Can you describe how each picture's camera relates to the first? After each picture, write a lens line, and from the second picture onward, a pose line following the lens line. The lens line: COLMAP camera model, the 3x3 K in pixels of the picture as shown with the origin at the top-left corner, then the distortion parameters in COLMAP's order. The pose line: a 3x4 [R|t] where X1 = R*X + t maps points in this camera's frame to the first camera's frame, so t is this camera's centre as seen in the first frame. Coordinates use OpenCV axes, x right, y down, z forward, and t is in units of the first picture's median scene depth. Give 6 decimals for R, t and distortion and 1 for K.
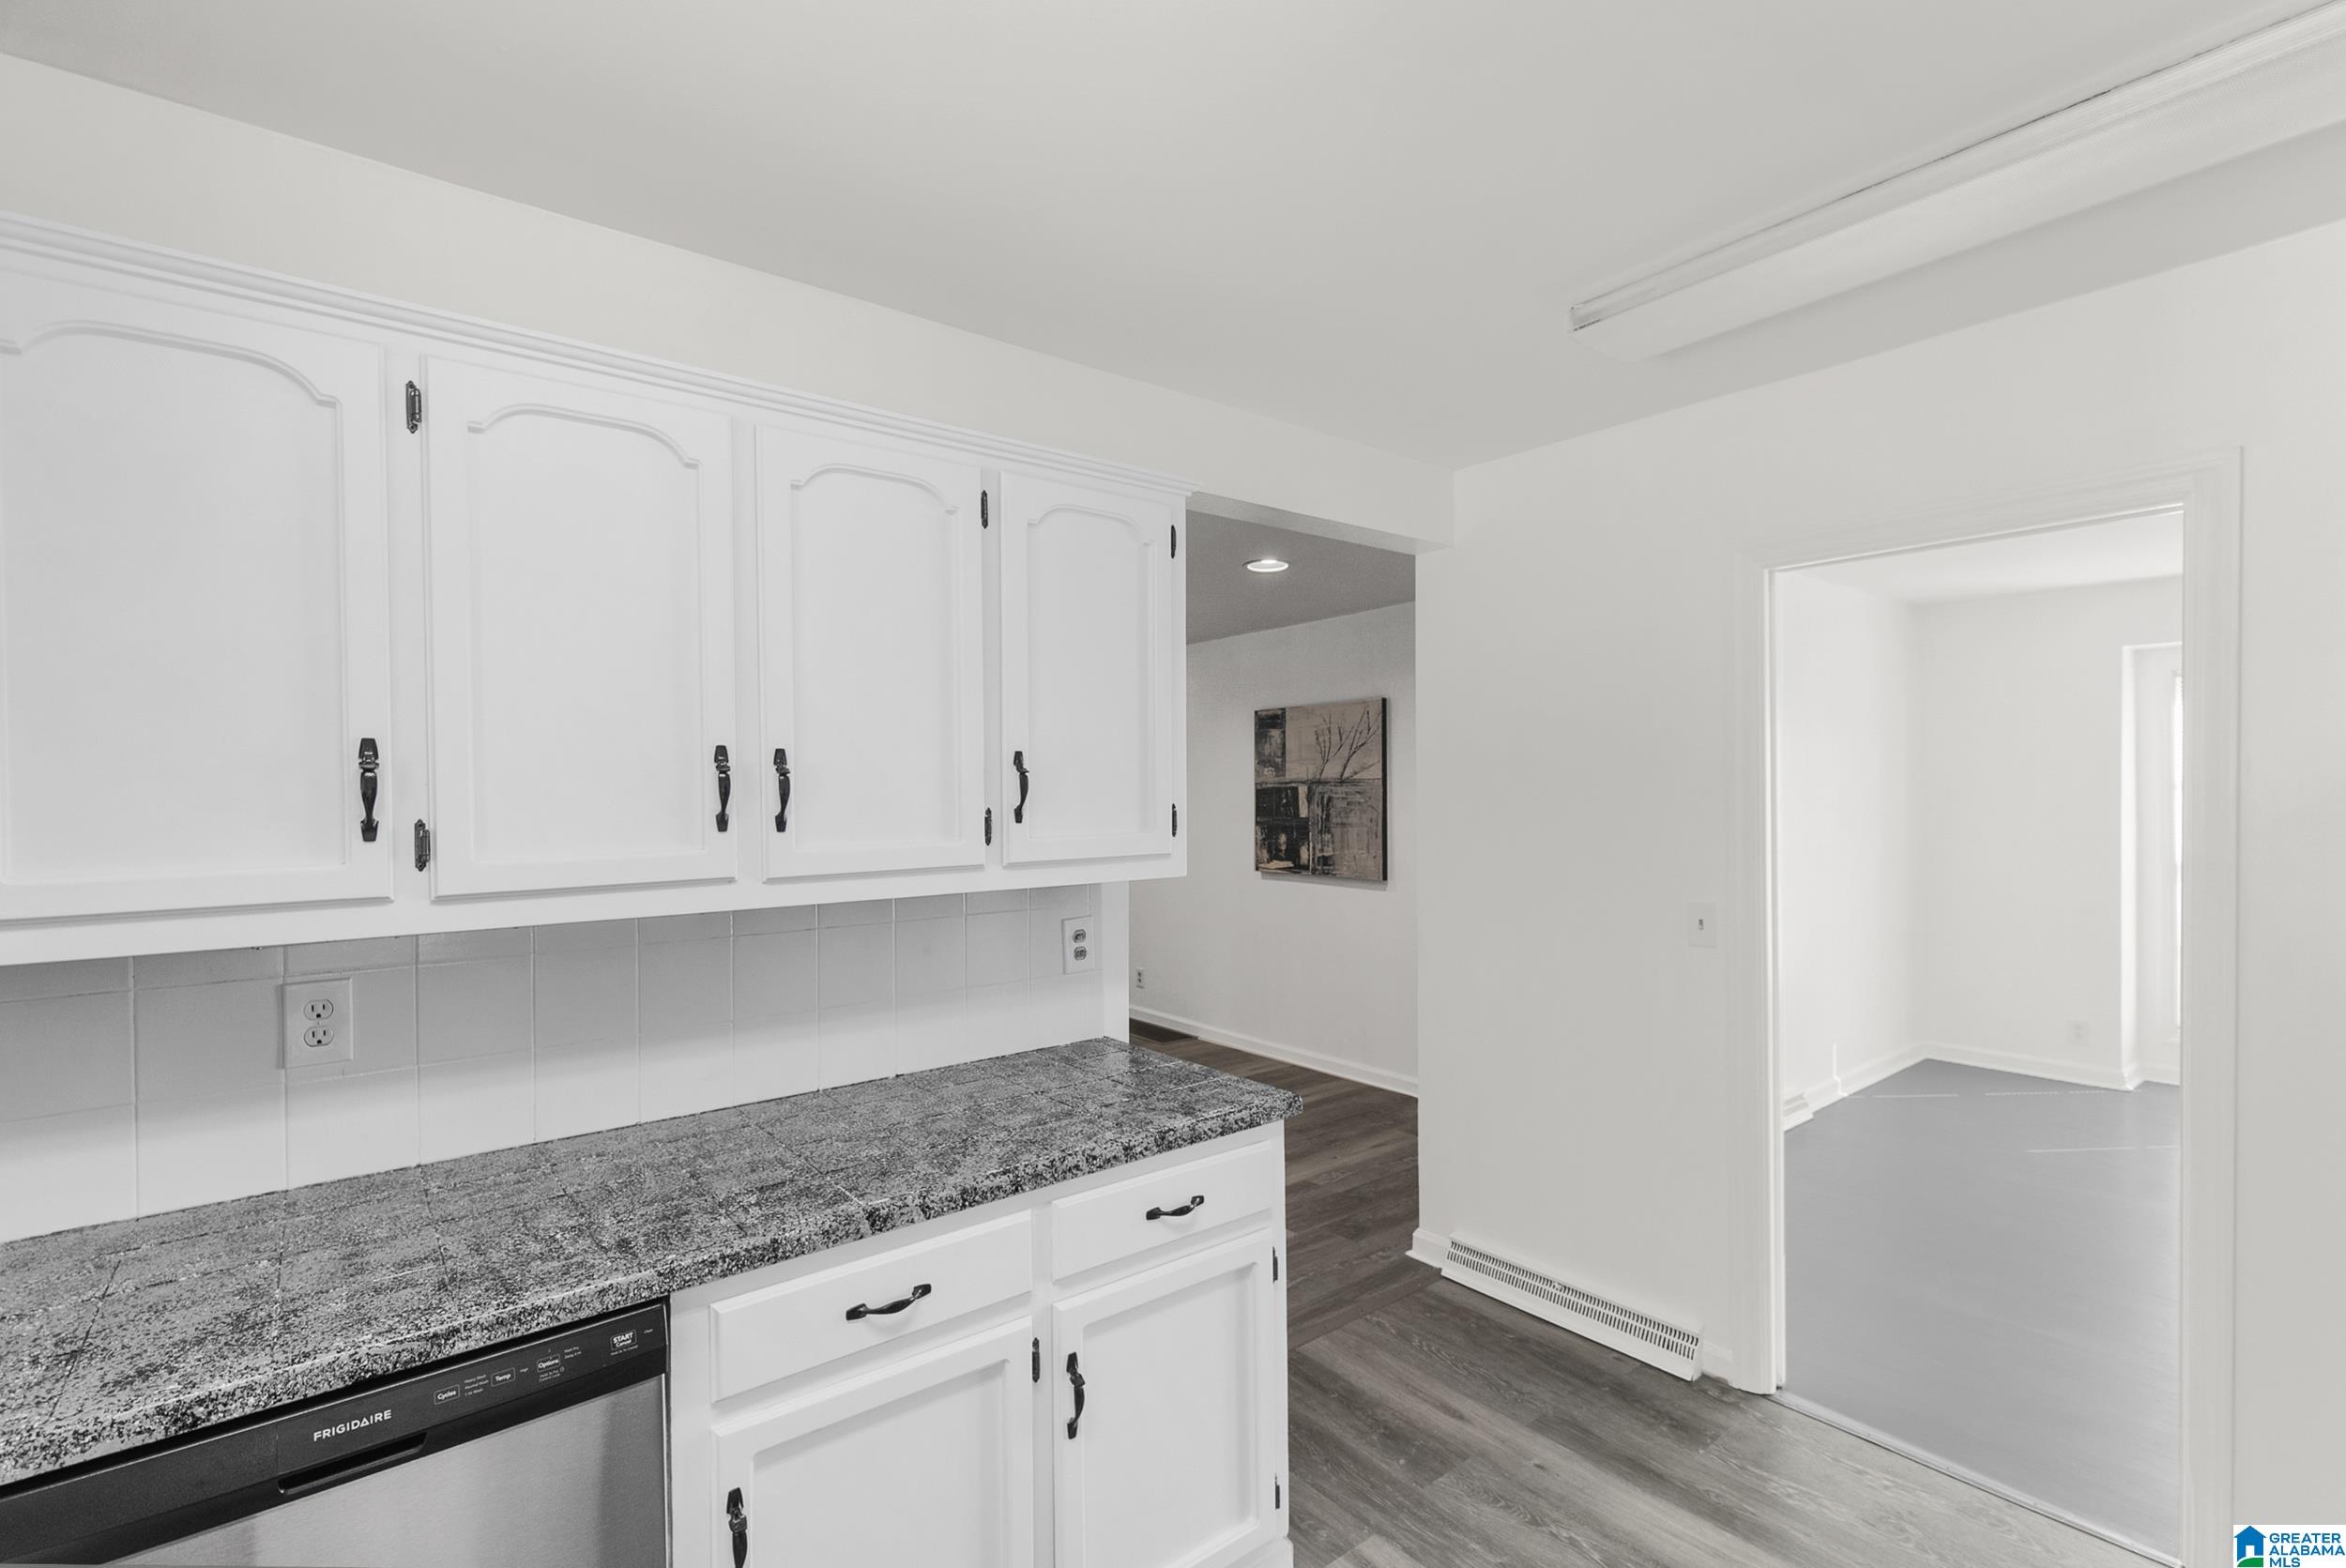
lens RADIAL K [[1075.6, 0, 1173.5], [0, 1075.6, 792.8], [0, 0, 1]] dist [0.012354, -0.003001]
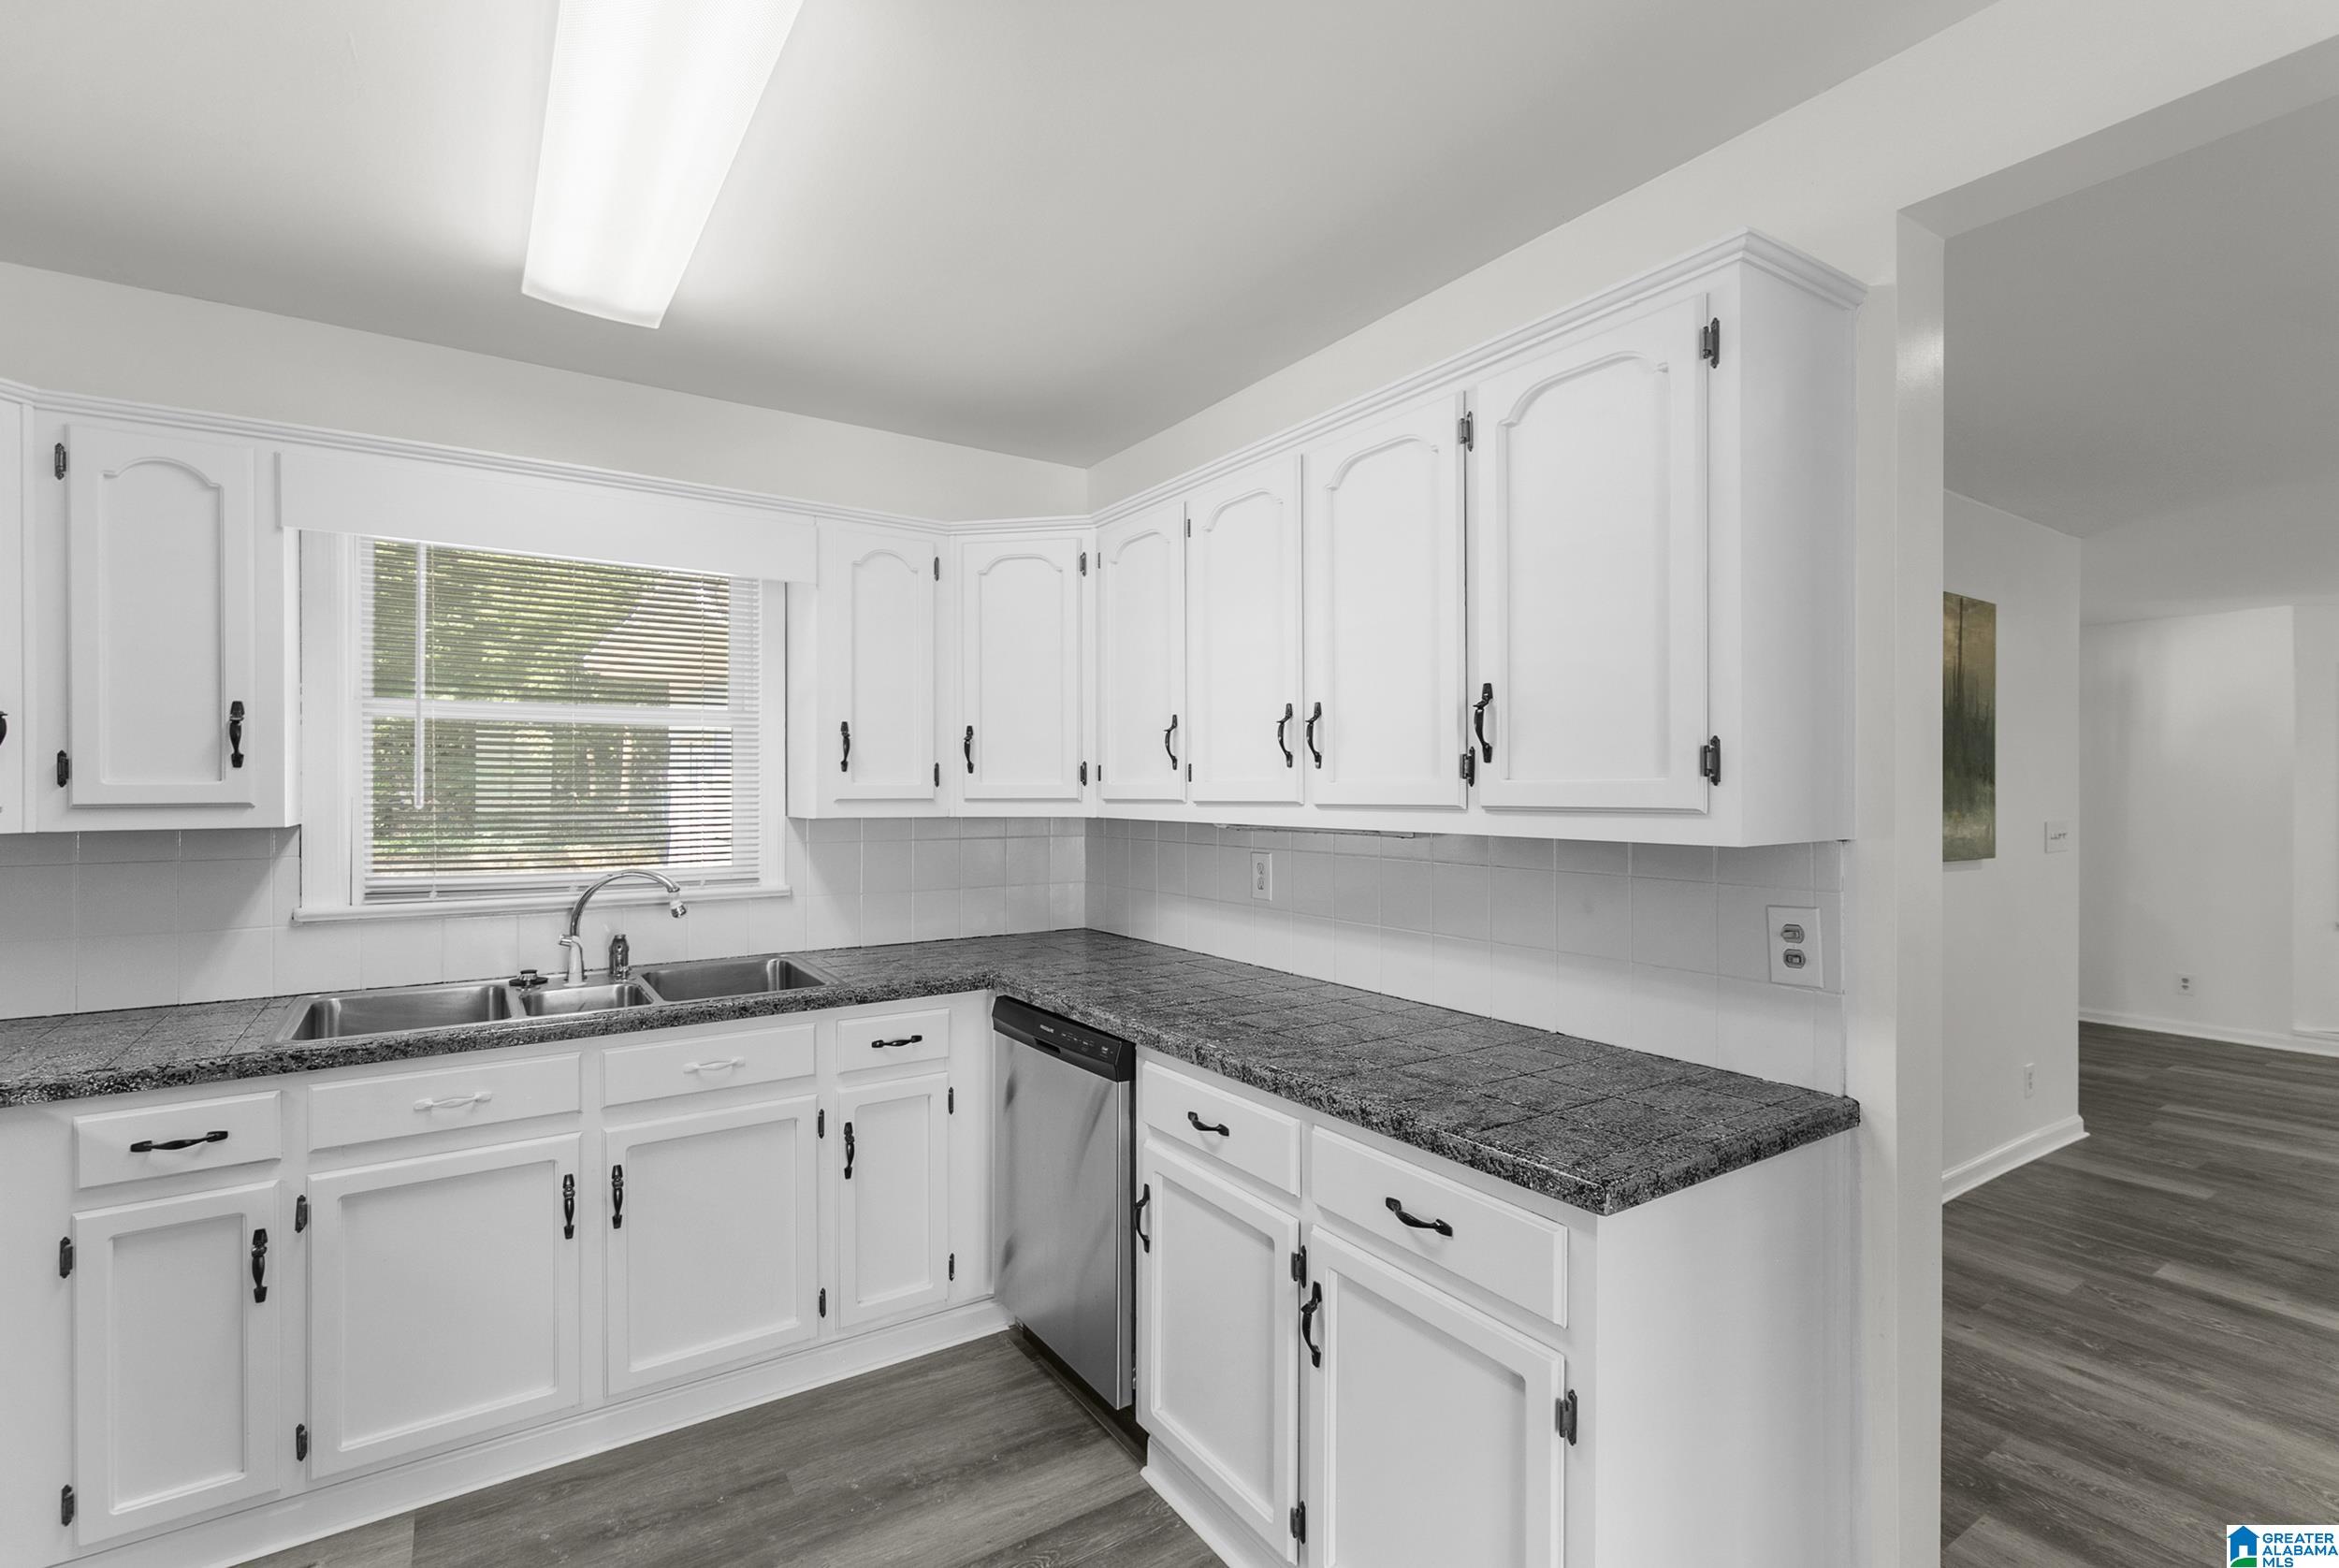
lens RADIAL K [[1072.4, 0, 1186.1], [0, 1072.4, 787.1], [0, 0, 1]] dist [0.012354, -0.003001]
pose [[-0.072139, 0.010606, -0.997338, 0.276846], [-0.002842, 0.999937, 0.010839, 0.014140], [0.997391, 0.003617, -0.072104, 0.288443]]
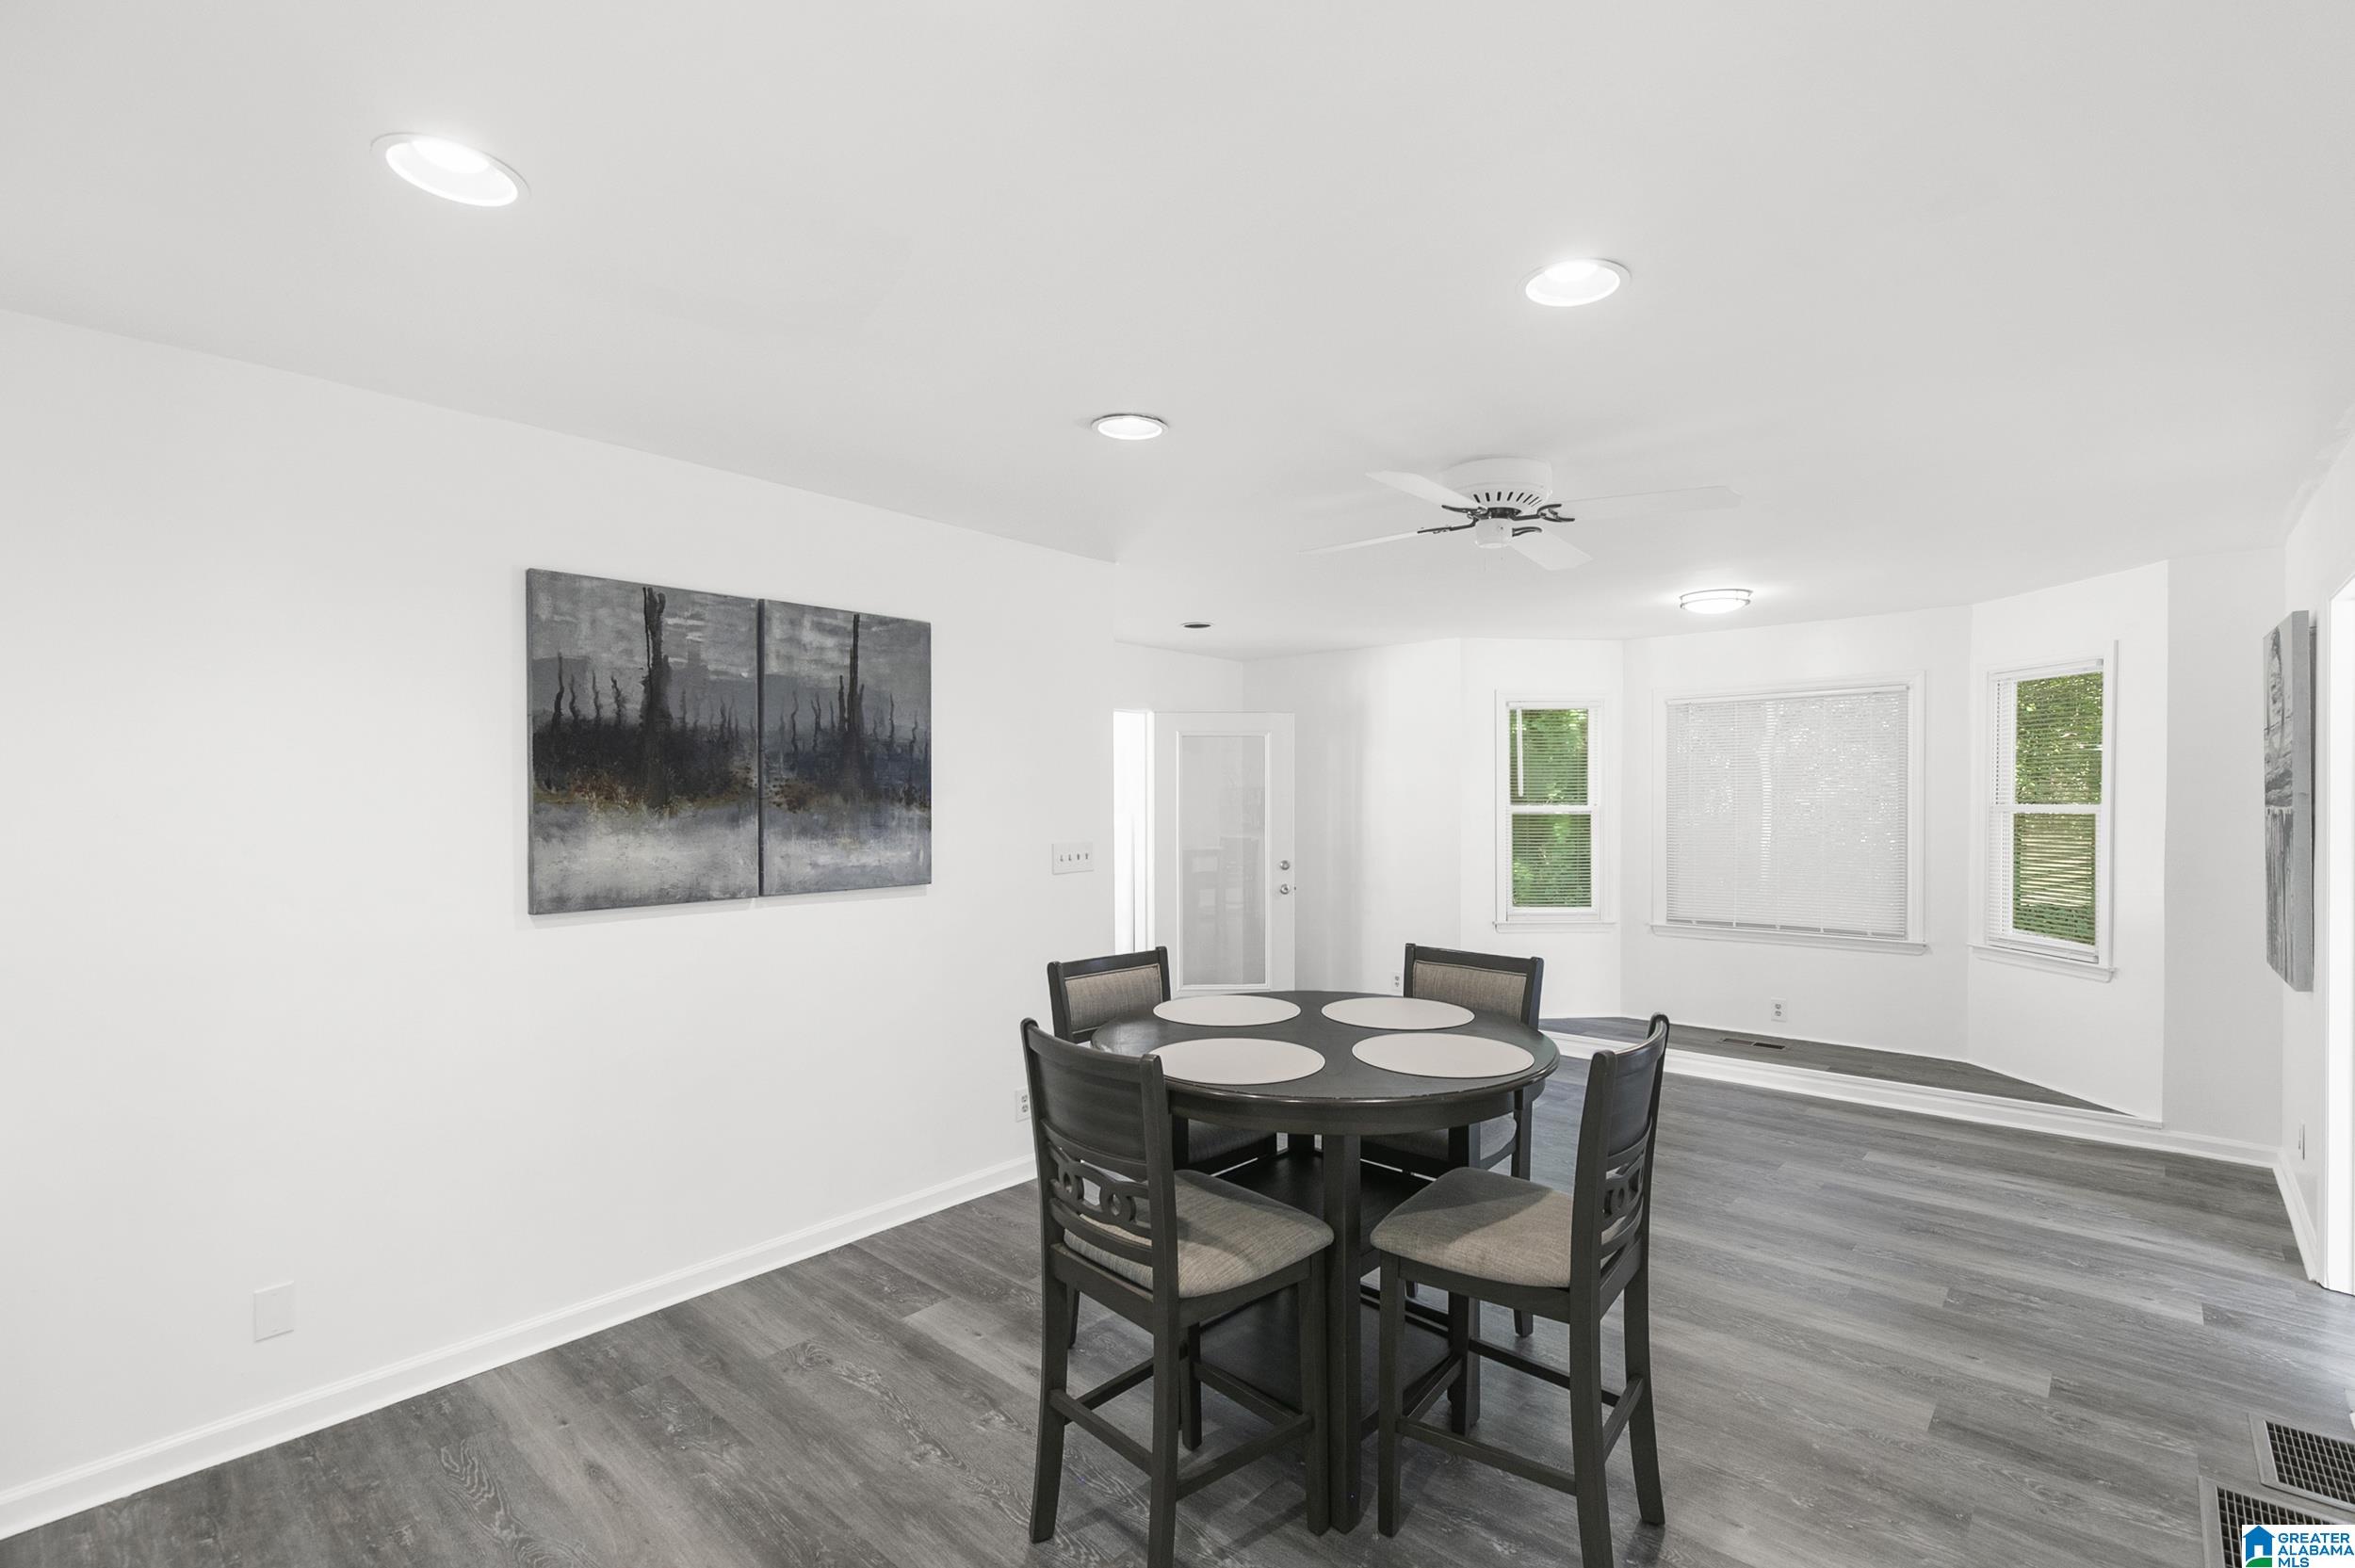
lens RADIAL K [[1079.6, 0, 1200.1], [0, 1079.6, 794.8], [0, 0, 1]] dist [0.012354, -0.003001]
pose [[0.181164, 0.009486, -0.983407, 0.243552], [0.000915, 0.999951, 0.009814, 0.003296], [0.983453, -0.002678, 0.181146, 0.797684]]
